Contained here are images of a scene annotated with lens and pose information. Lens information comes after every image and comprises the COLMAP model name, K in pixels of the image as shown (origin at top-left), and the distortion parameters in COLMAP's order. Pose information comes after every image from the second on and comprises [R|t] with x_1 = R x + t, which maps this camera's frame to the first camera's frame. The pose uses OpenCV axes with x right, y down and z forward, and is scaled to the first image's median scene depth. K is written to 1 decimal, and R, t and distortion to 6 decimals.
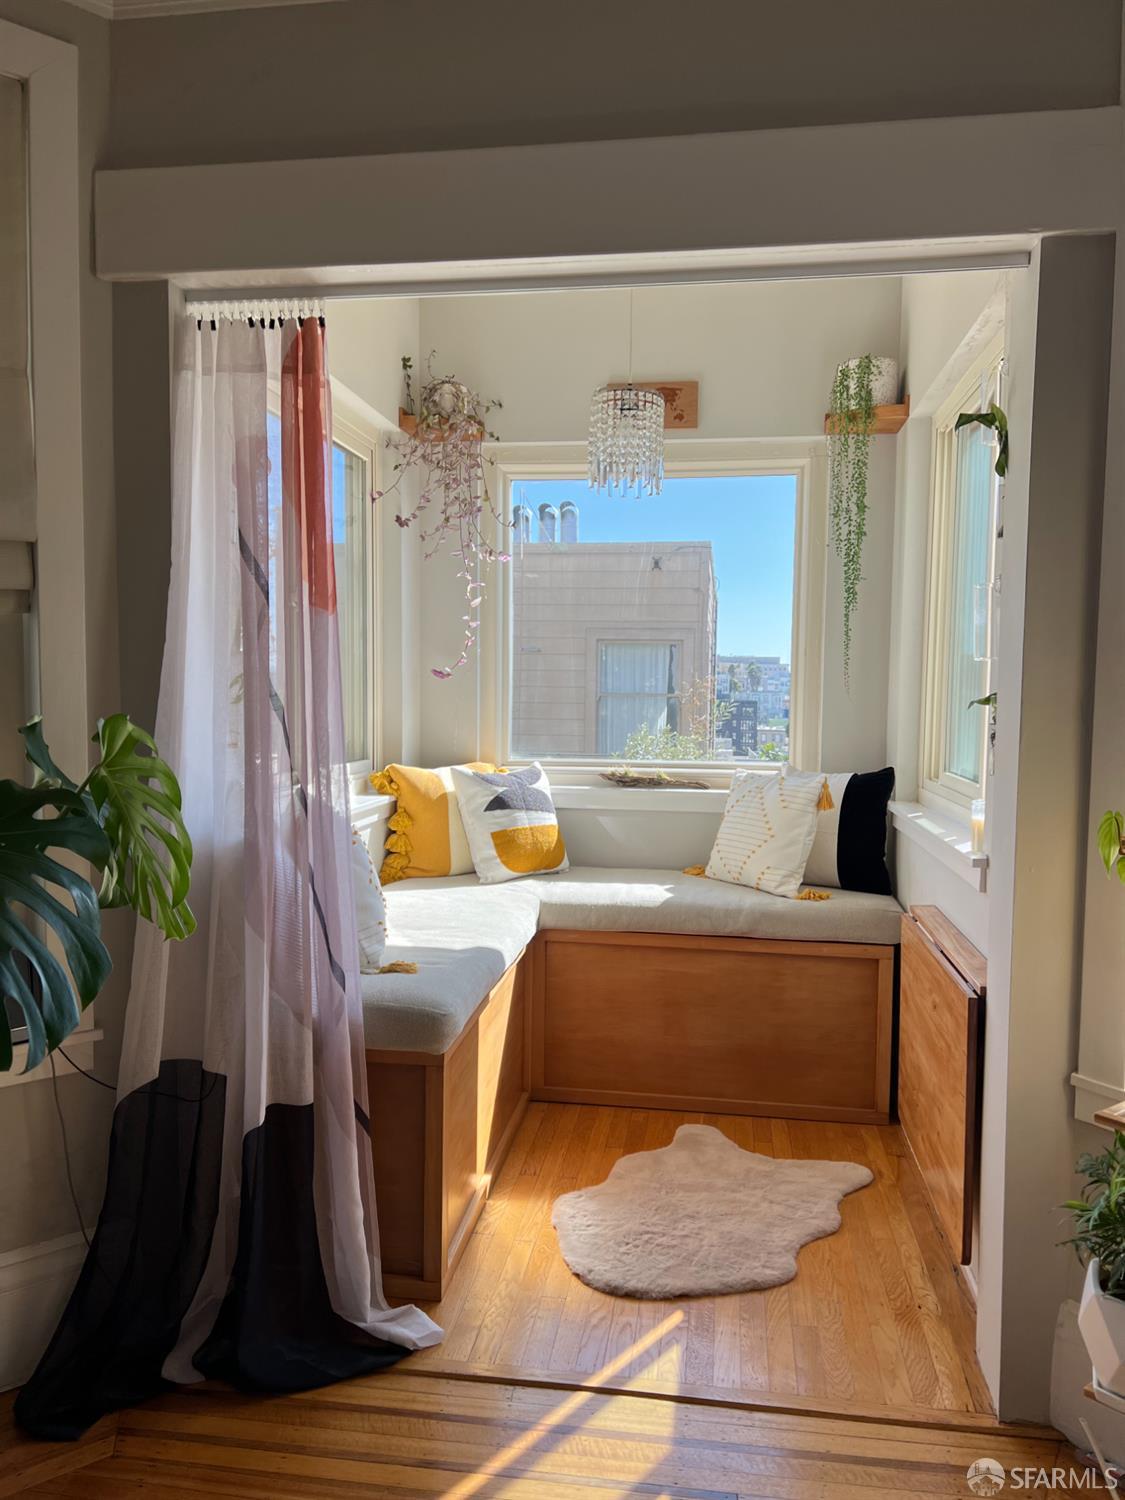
lens RADIAL K [[1125.1, 0, 562.4], [0, 1125.1, 758.2], [0, 0, 1]] dist [0.007918, -0.016074]
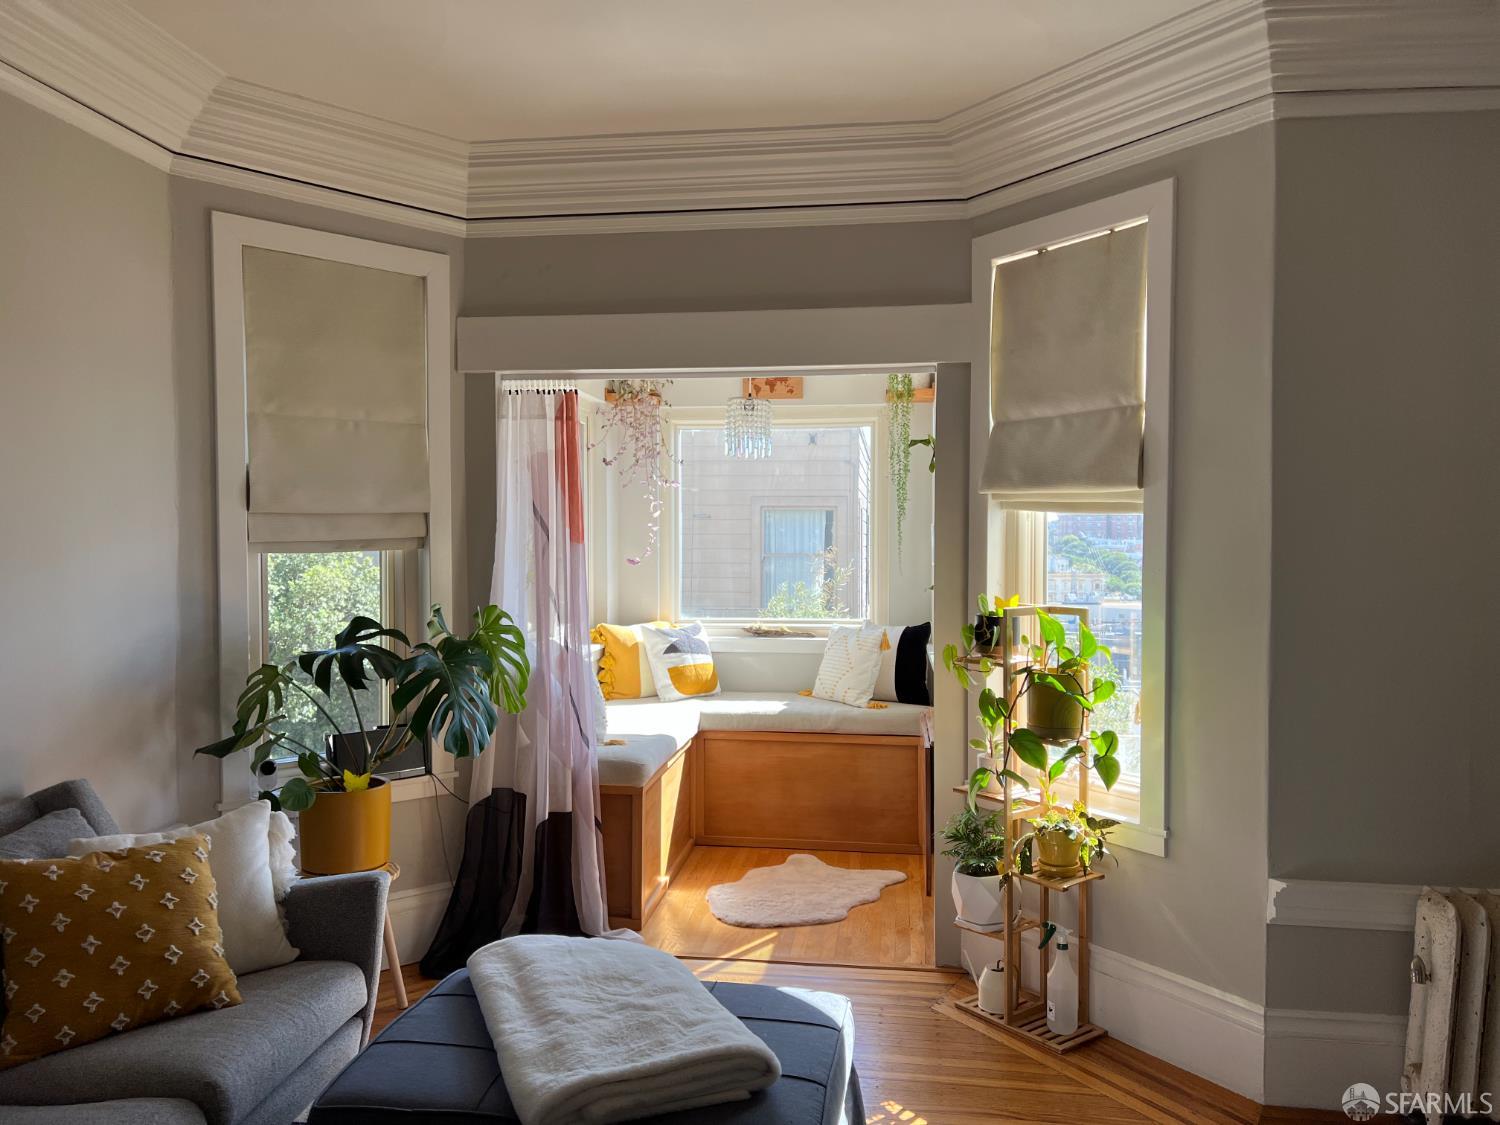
lens RADIAL K [[1125.1, 0, 753.0], [0, 1125.1, 552.8], [0, 0, 1]] dist [0.007918, -0.016074]
pose [[0.999856, -0.011075, 0.012879, 0.042018], [0.011705, 0.998687, -0.049873, -0.015242], [-0.012310, 0.050016, 0.998673, -0.655429]]
